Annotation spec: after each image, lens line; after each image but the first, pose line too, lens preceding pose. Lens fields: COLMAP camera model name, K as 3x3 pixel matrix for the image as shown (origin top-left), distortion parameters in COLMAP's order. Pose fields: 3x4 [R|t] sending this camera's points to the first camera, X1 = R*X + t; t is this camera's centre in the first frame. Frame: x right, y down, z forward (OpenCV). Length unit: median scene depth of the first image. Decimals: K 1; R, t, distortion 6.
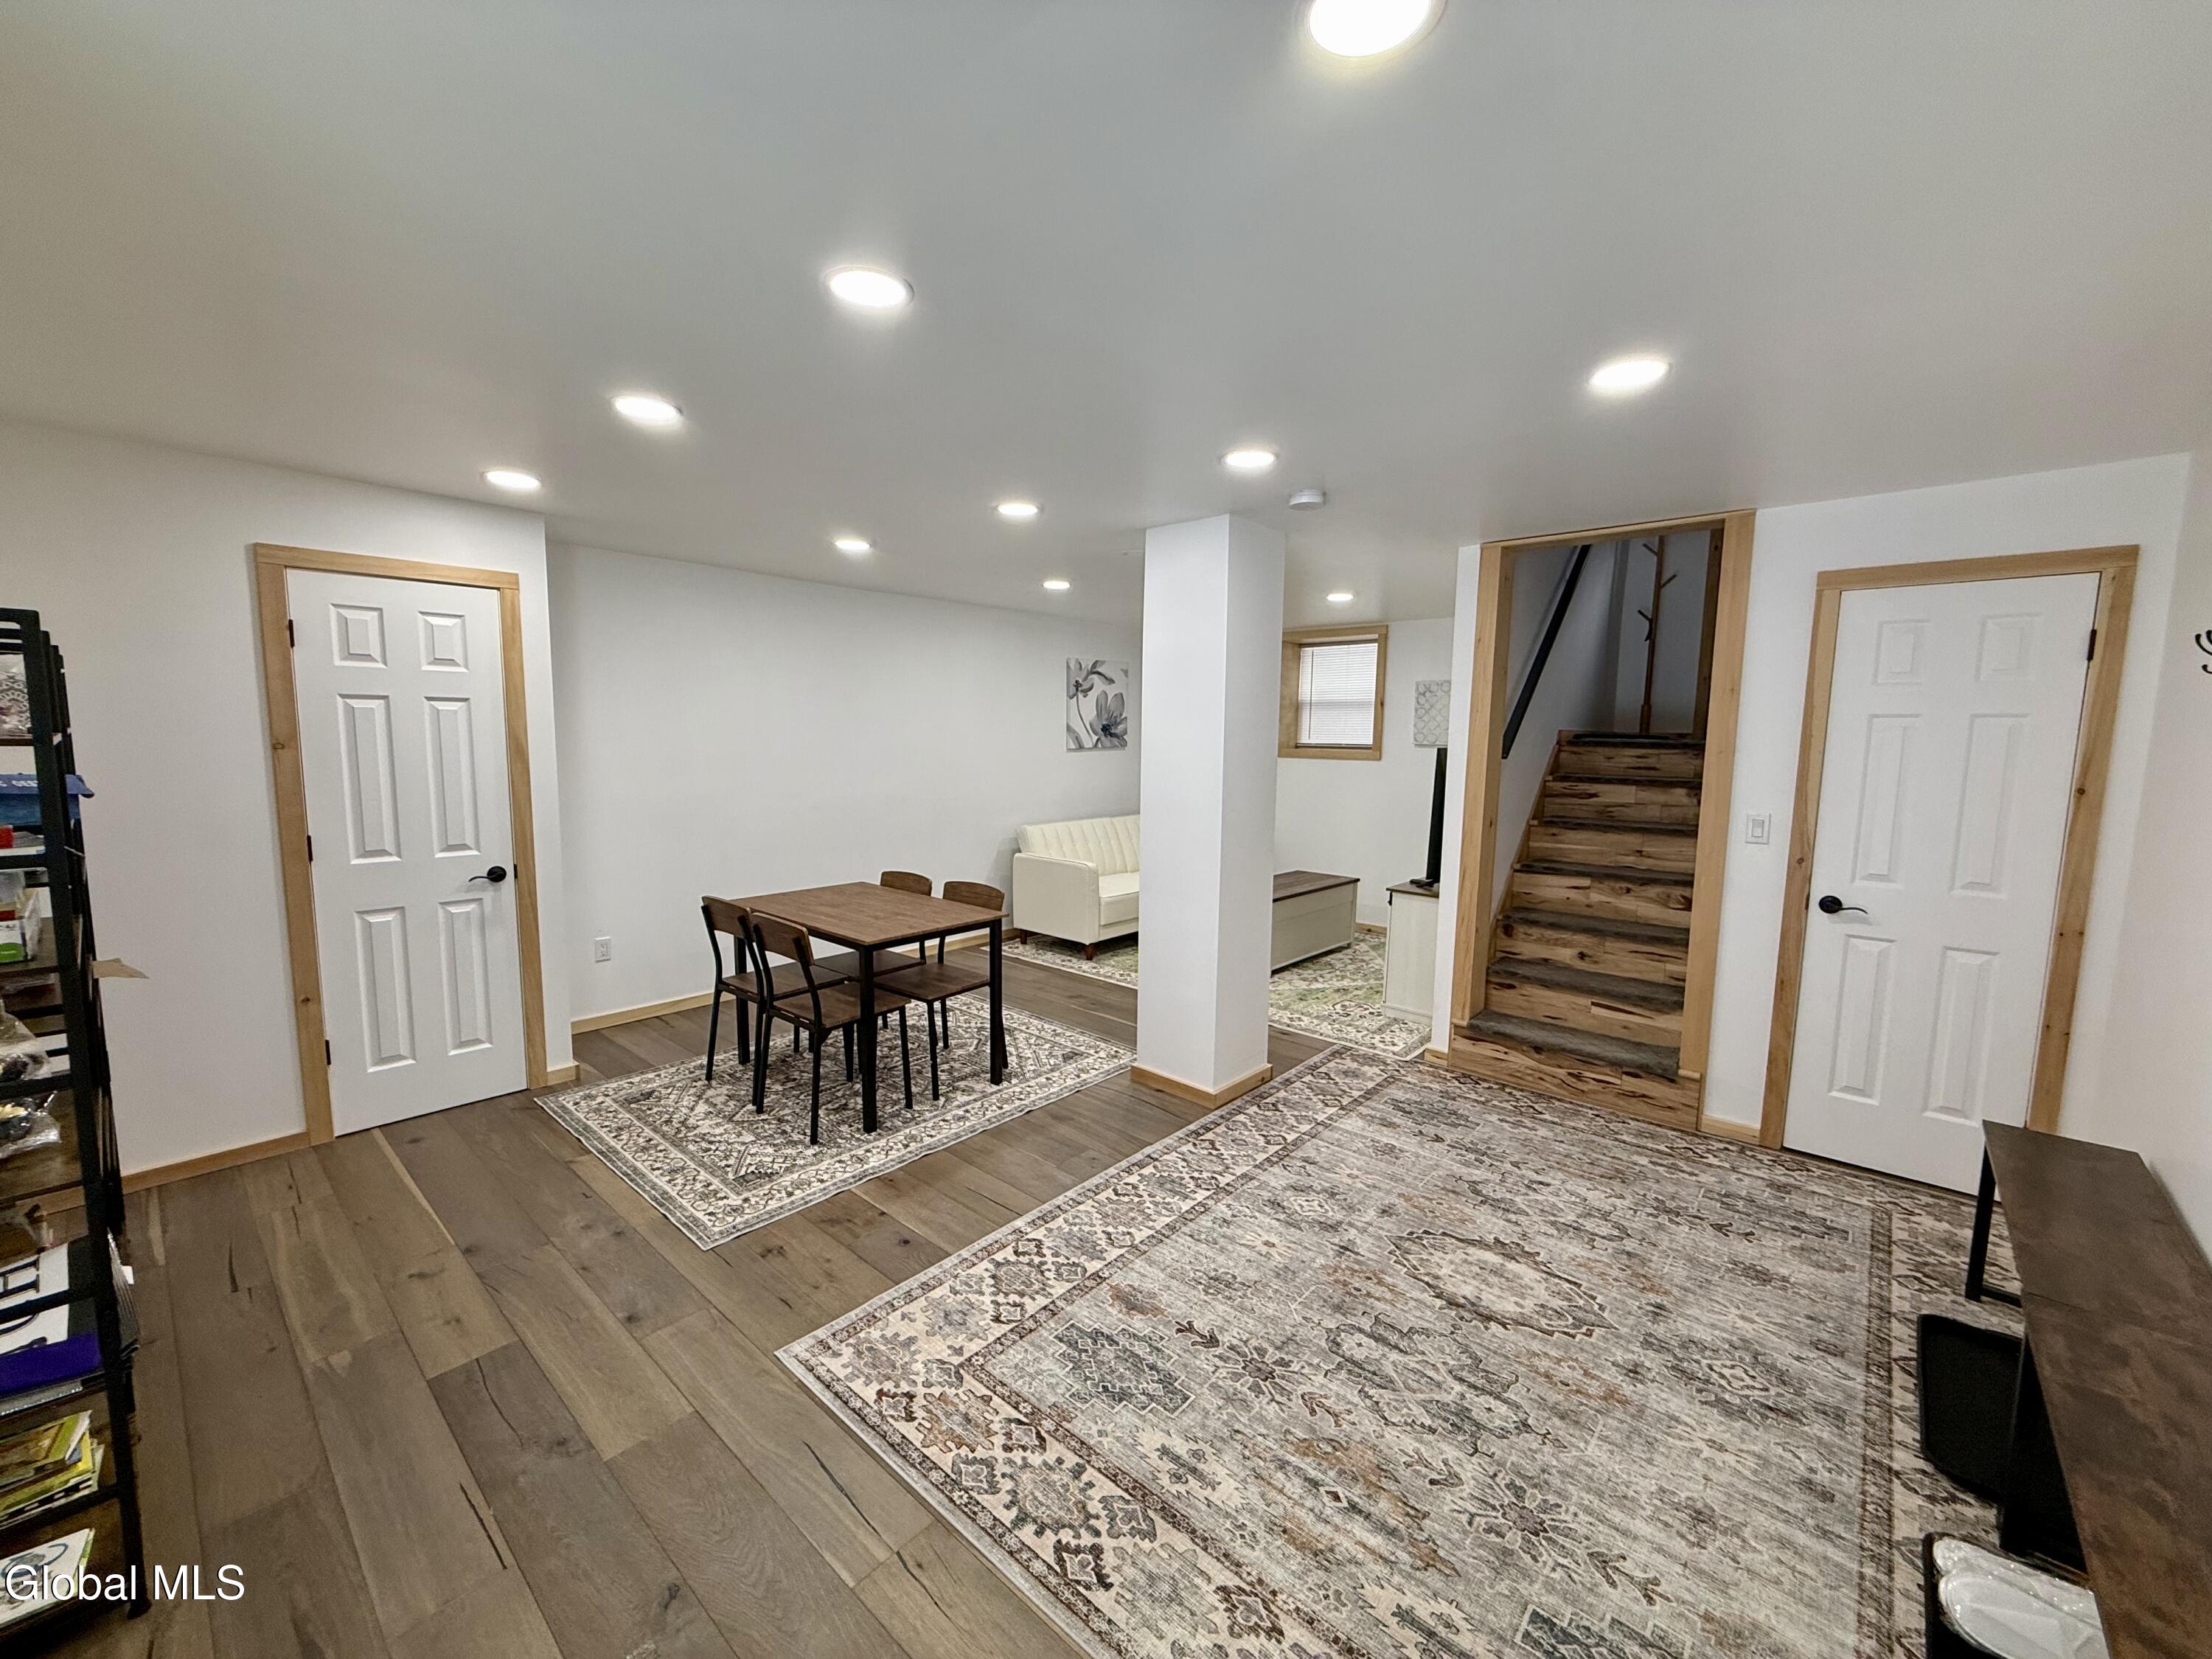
lens RADIAL K [[879.7, 0, 1106.0], [0, 879.7, 830.3], [0, 0, 1]] dist [0.000244, 0.000098]
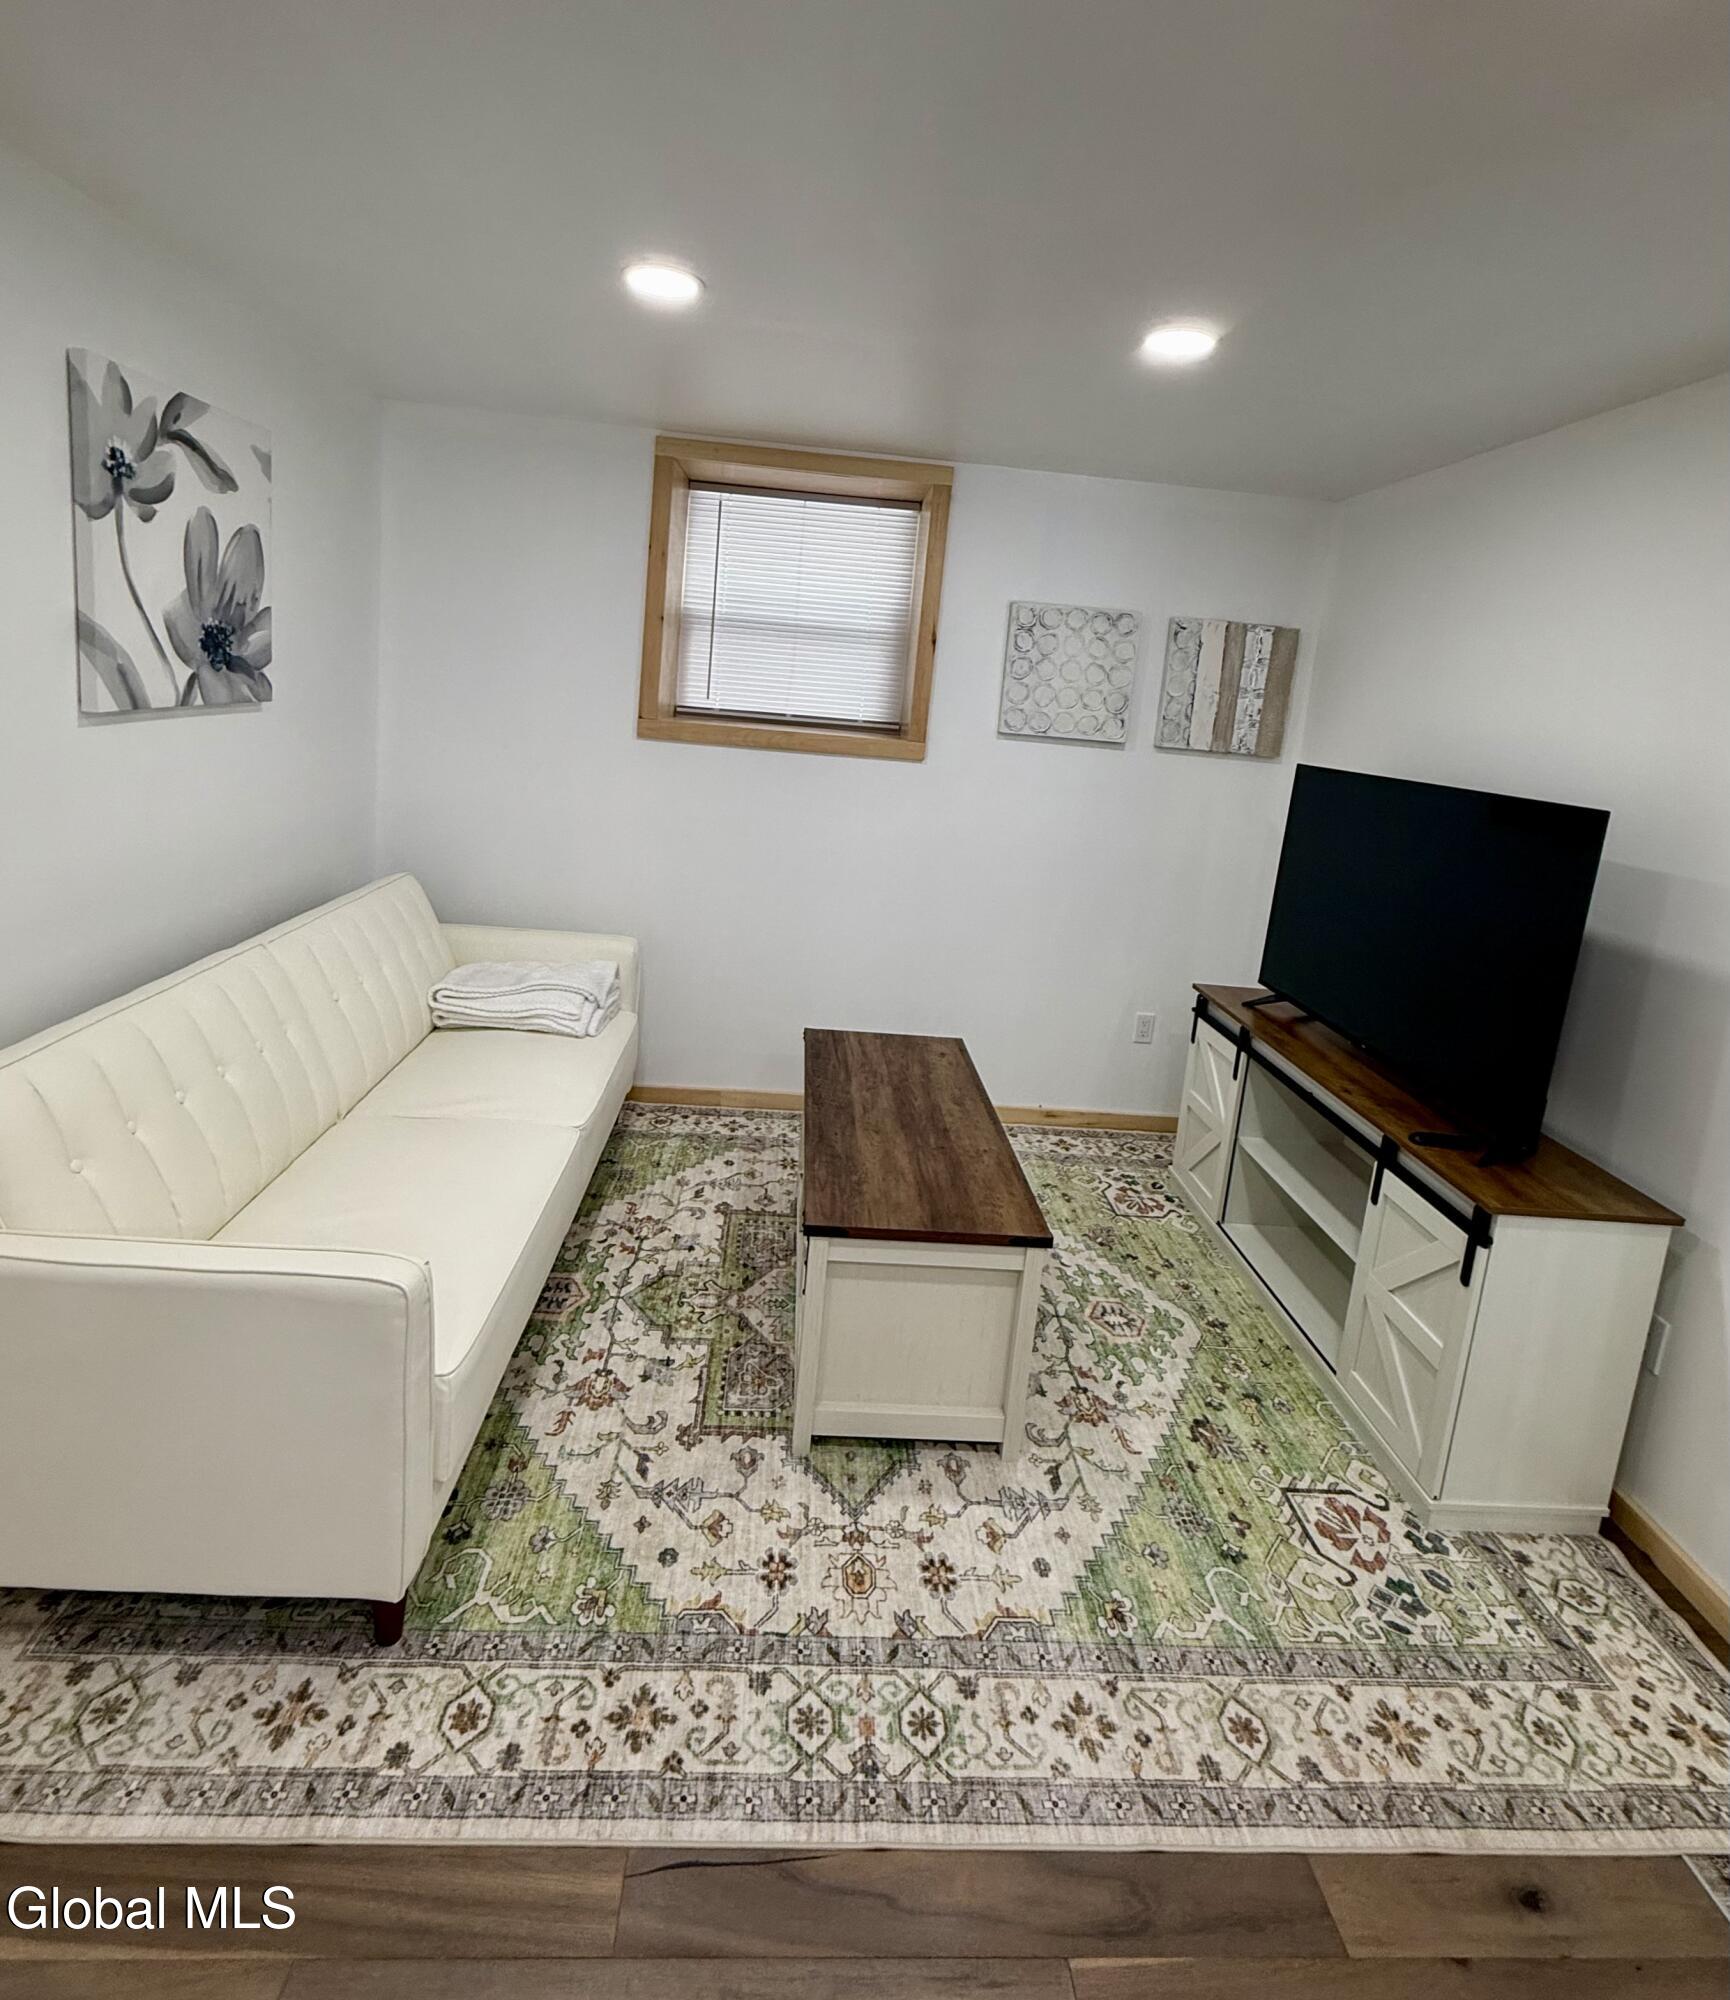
lens RADIAL K [[1014.2, 0, 855.4], [0, 1014.2, 850.3], [0, 0, 1]] dist [-0.001237, 0.000280]
pose [[0.712527, -0.062238, 0.698879, -0.104013], [0.001571, 0.996197, 0.087114, -0.086610], [-0.701643, -0.060973, 0.709915, 0.696293]]
